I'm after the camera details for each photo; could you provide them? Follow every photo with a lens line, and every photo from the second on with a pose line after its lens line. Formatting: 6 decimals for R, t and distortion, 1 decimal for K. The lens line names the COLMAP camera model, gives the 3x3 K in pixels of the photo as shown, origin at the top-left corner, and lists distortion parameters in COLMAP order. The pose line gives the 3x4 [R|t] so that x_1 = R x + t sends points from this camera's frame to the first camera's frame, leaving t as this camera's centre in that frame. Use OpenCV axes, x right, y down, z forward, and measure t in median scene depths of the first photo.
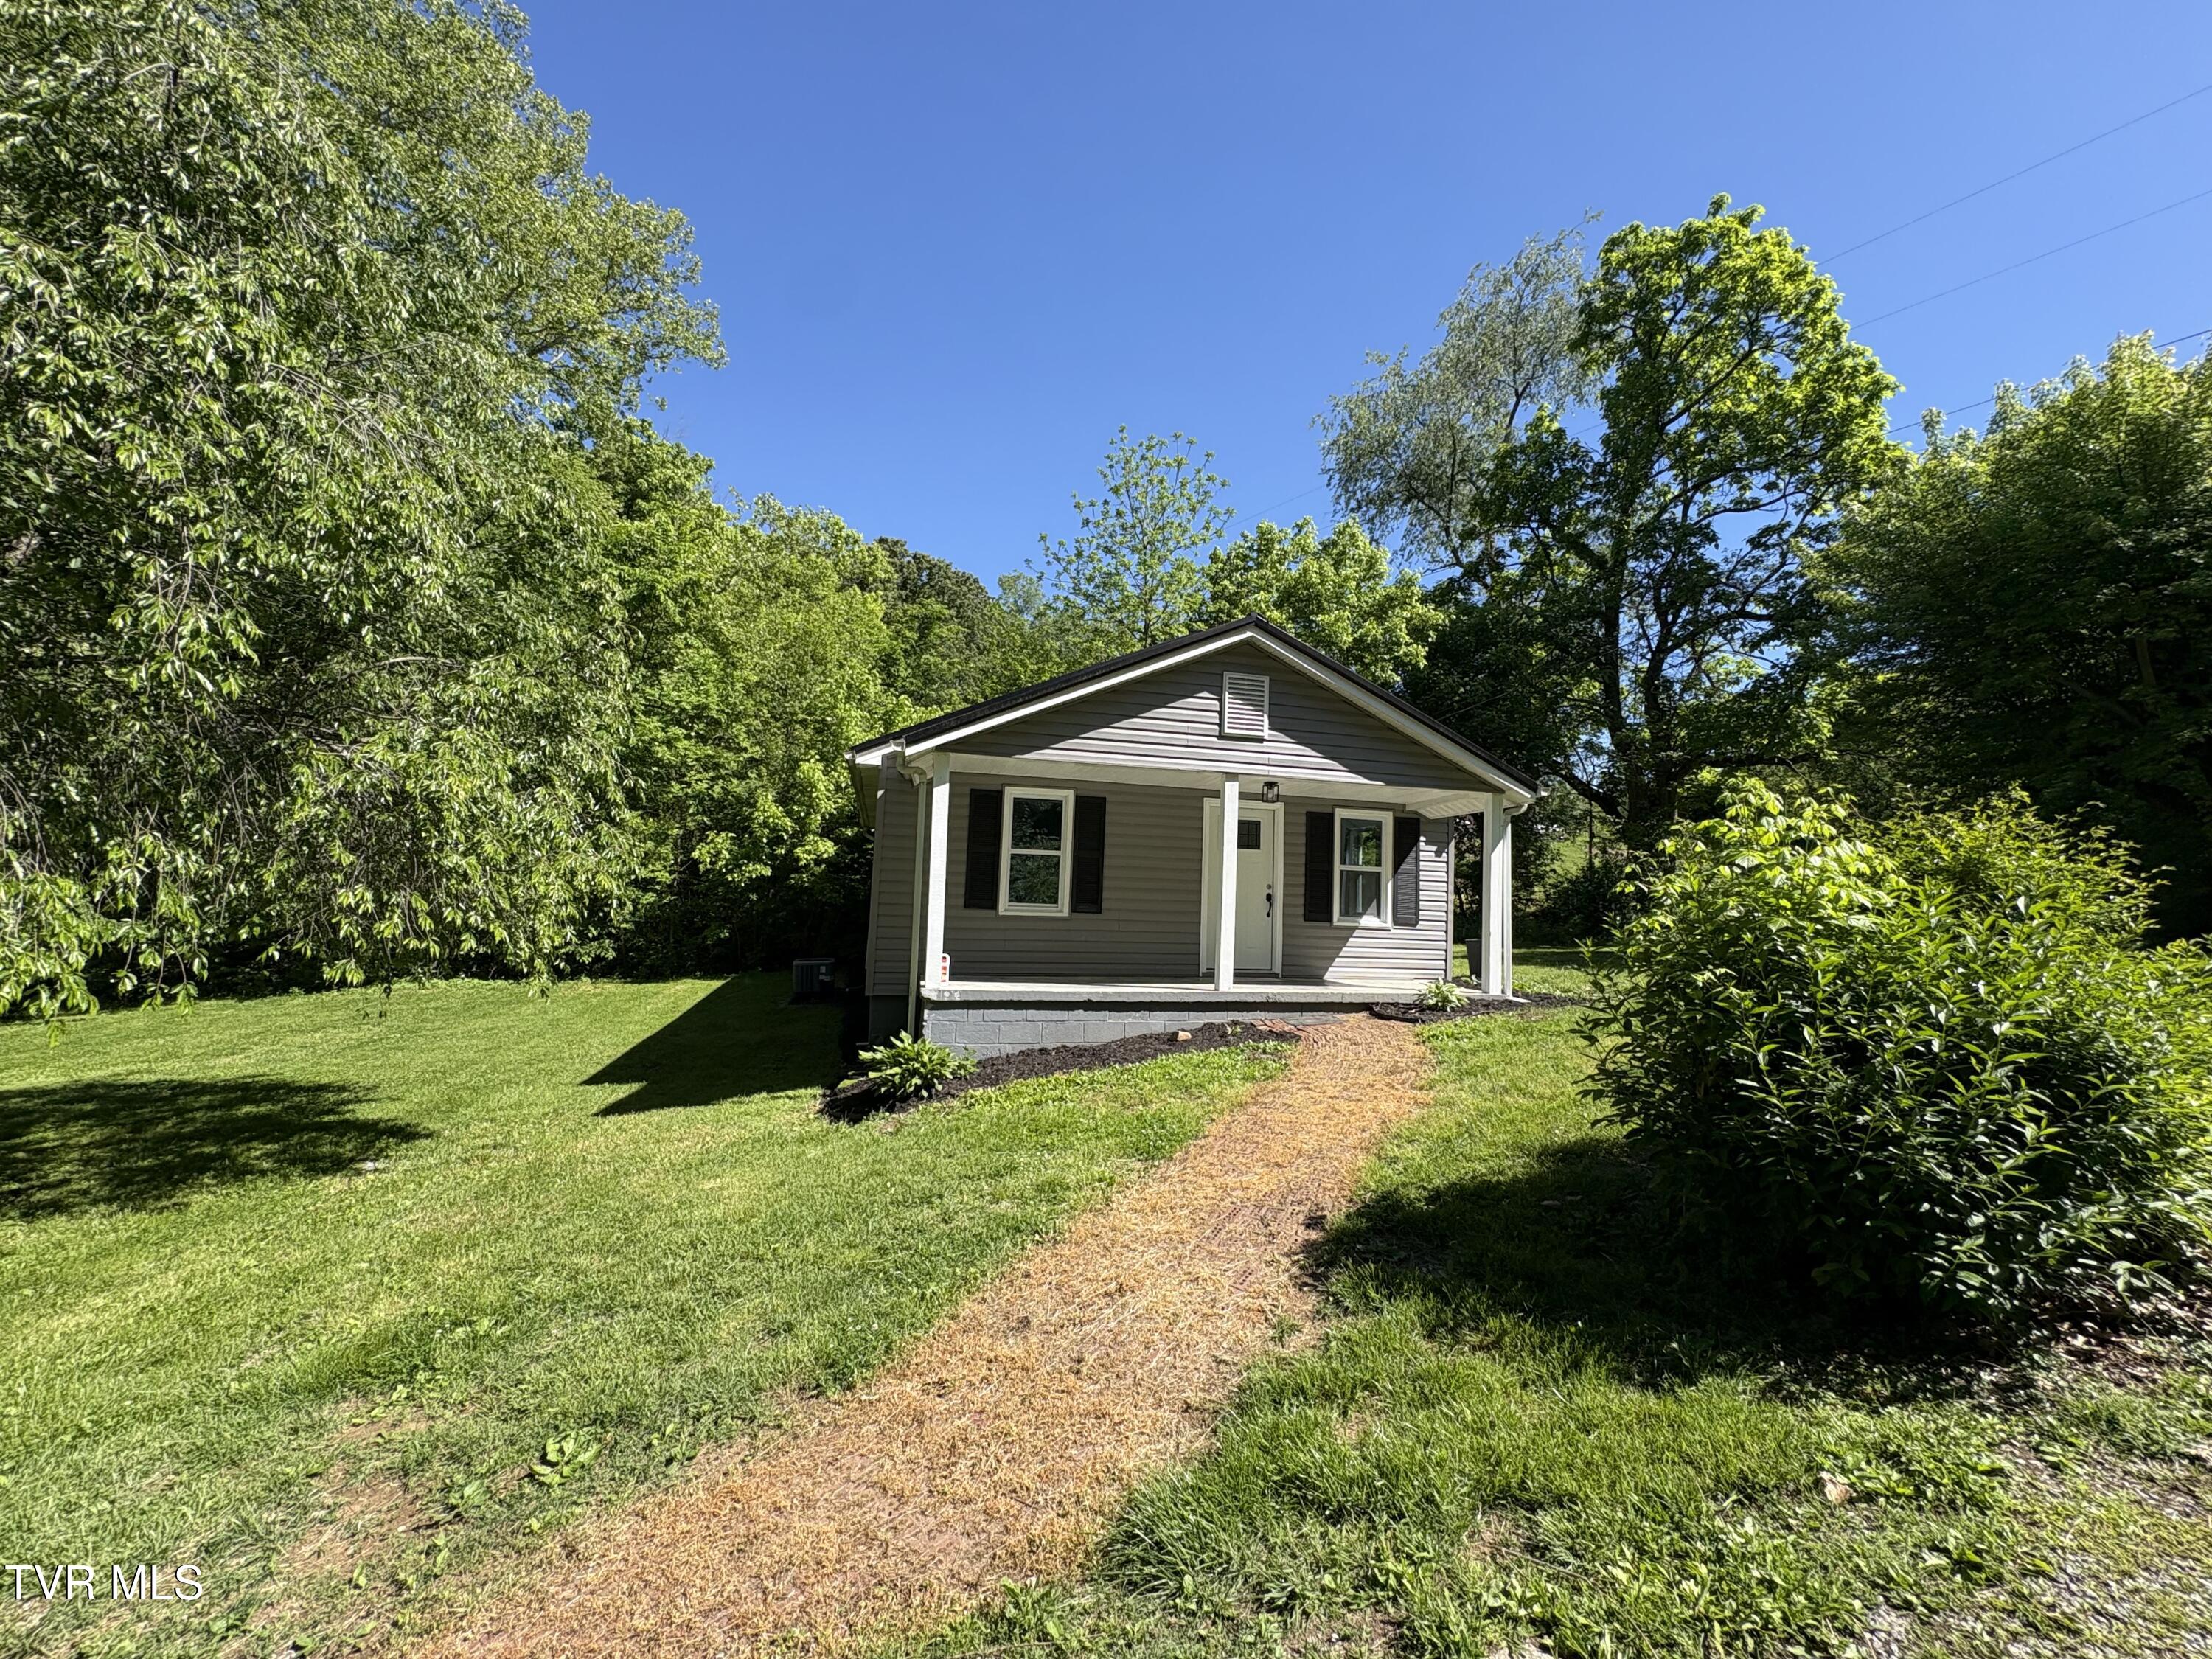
lens RADIAL K [[884.3, 0, 1106.0], [0, 884.3, 829.5], [0, 0, 1]] dist [-0.000812, 0.000230]
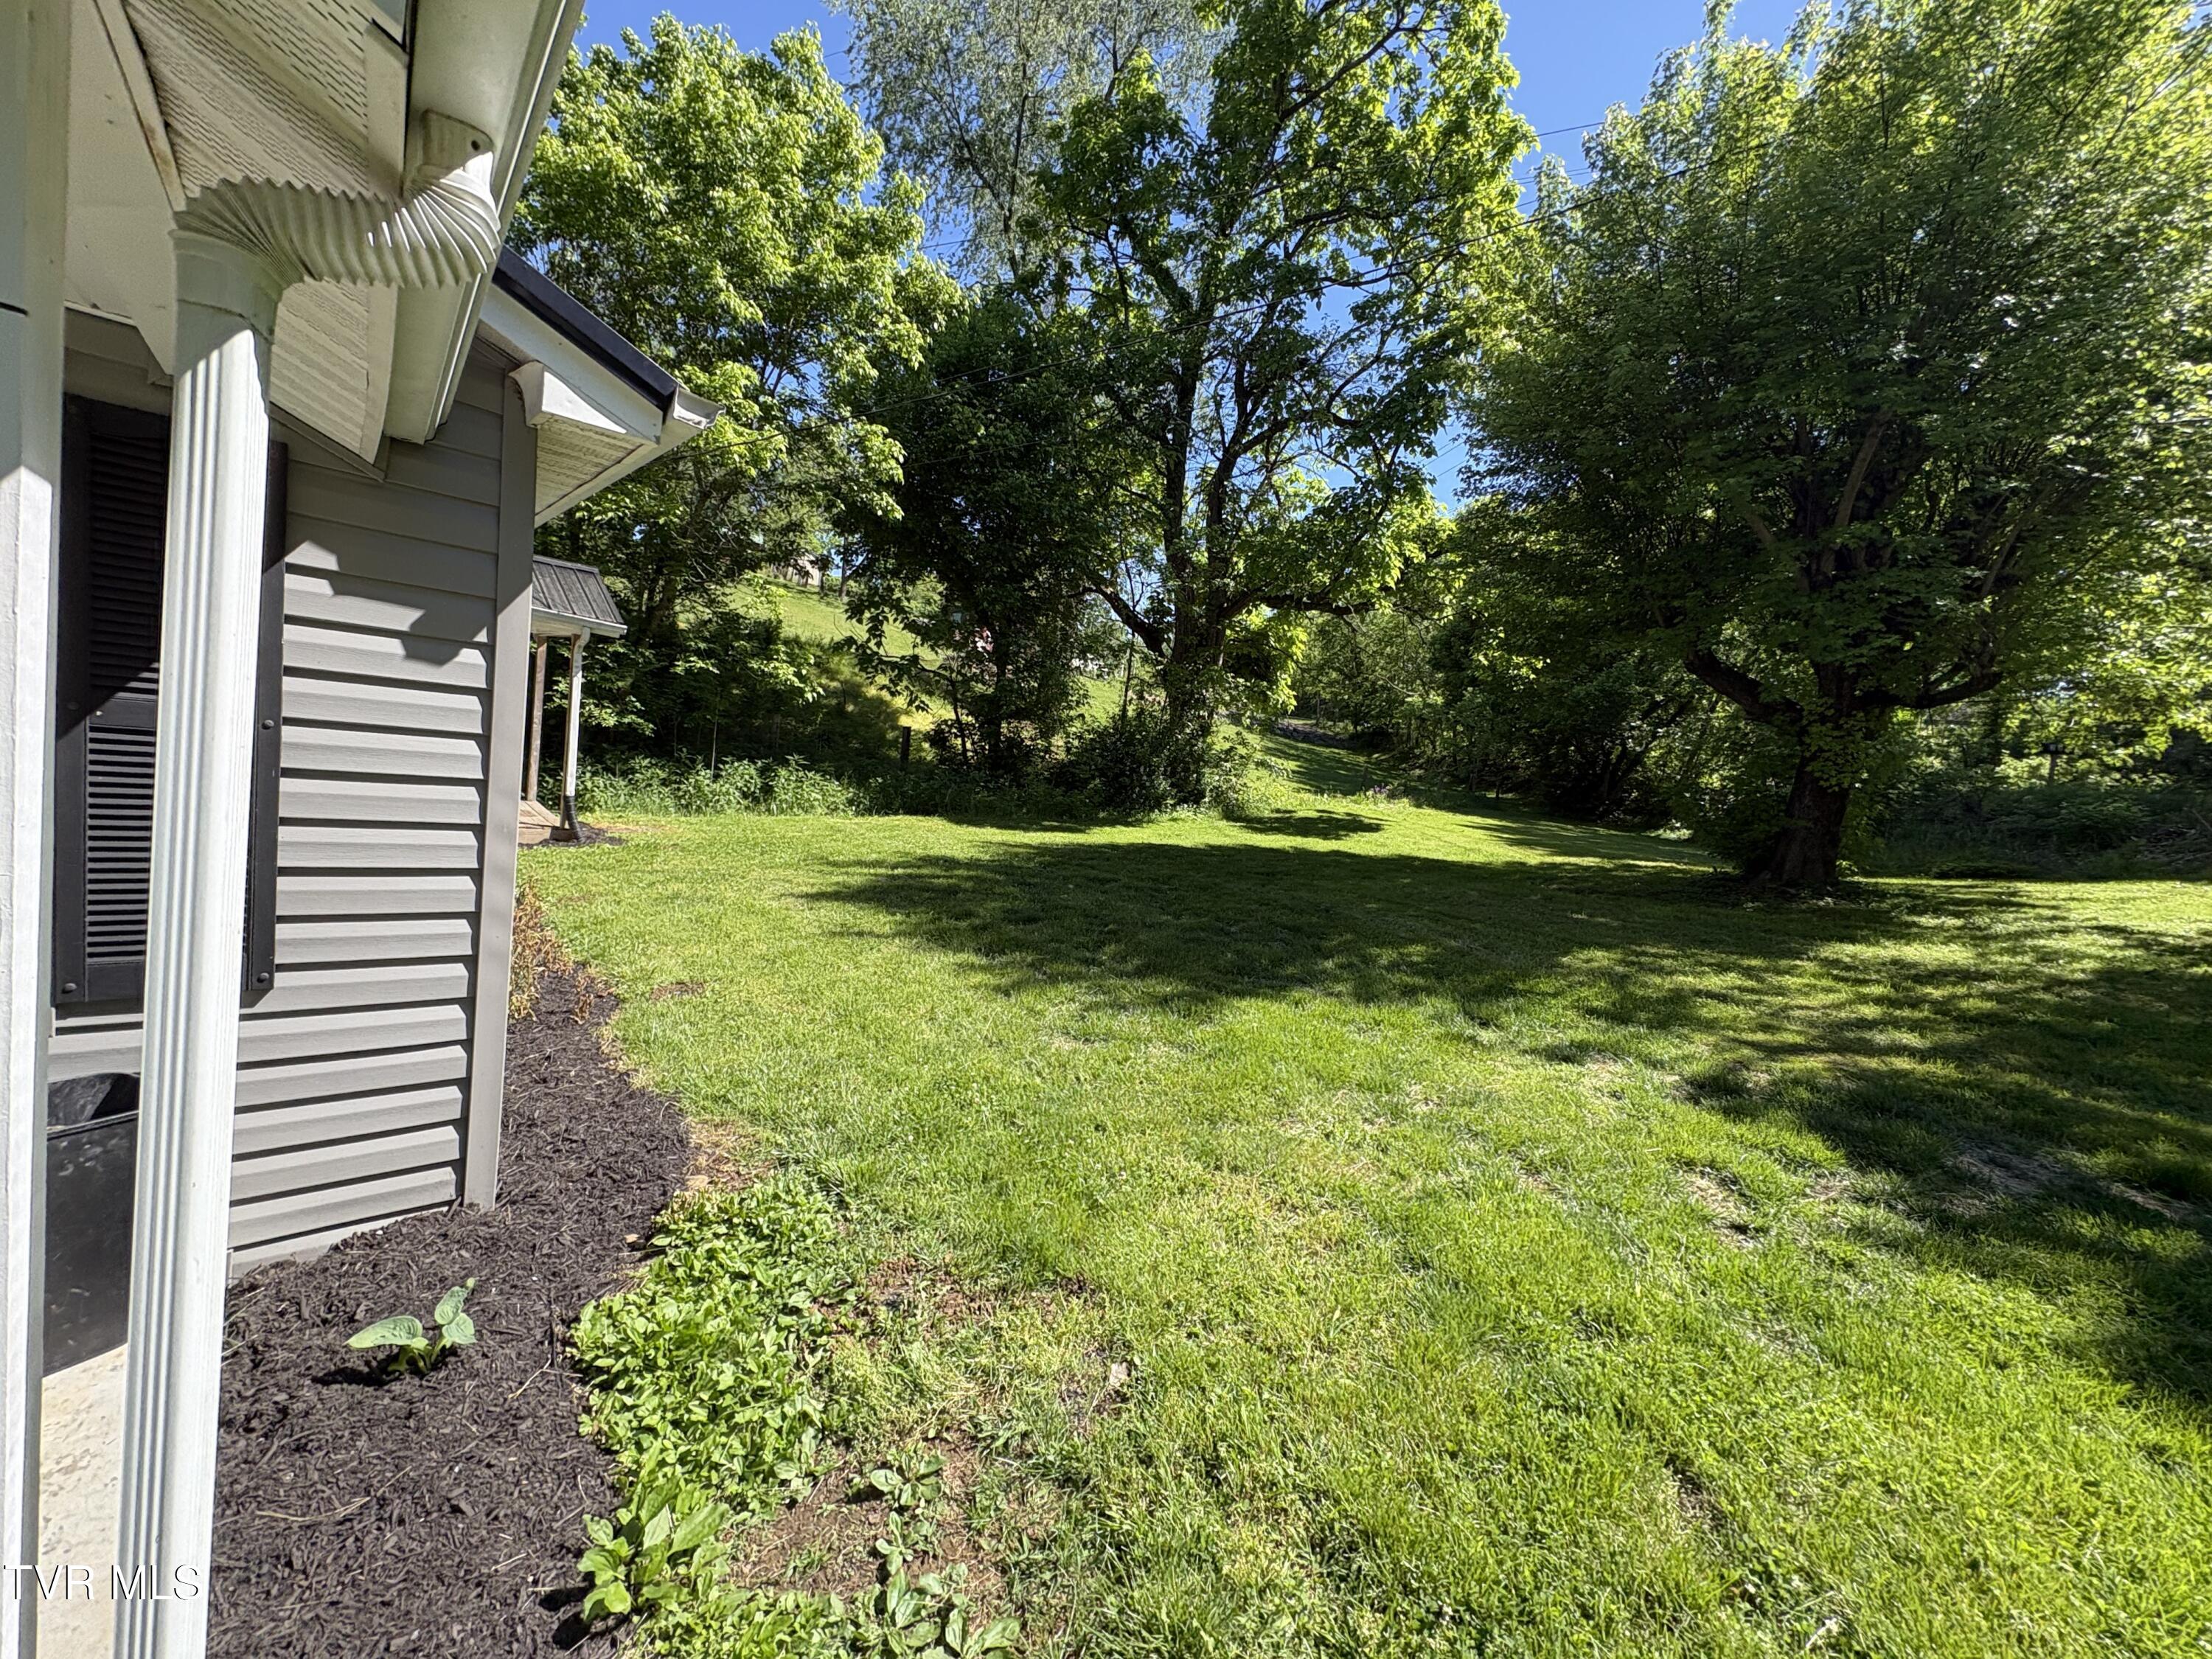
lens RADIAL K [[876.2, 0, 1106.0], [0, 876.2, 829.5], [0, 0, 1]] dist [0.000993, -0.000708]
pose [[0.885990, 0.020468, 0.463253, 0.178564], [-0.114625, 0.977689, 0.176027, 0.006330], [-0.449314, -0.209059, 0.868569, 0.313895]]
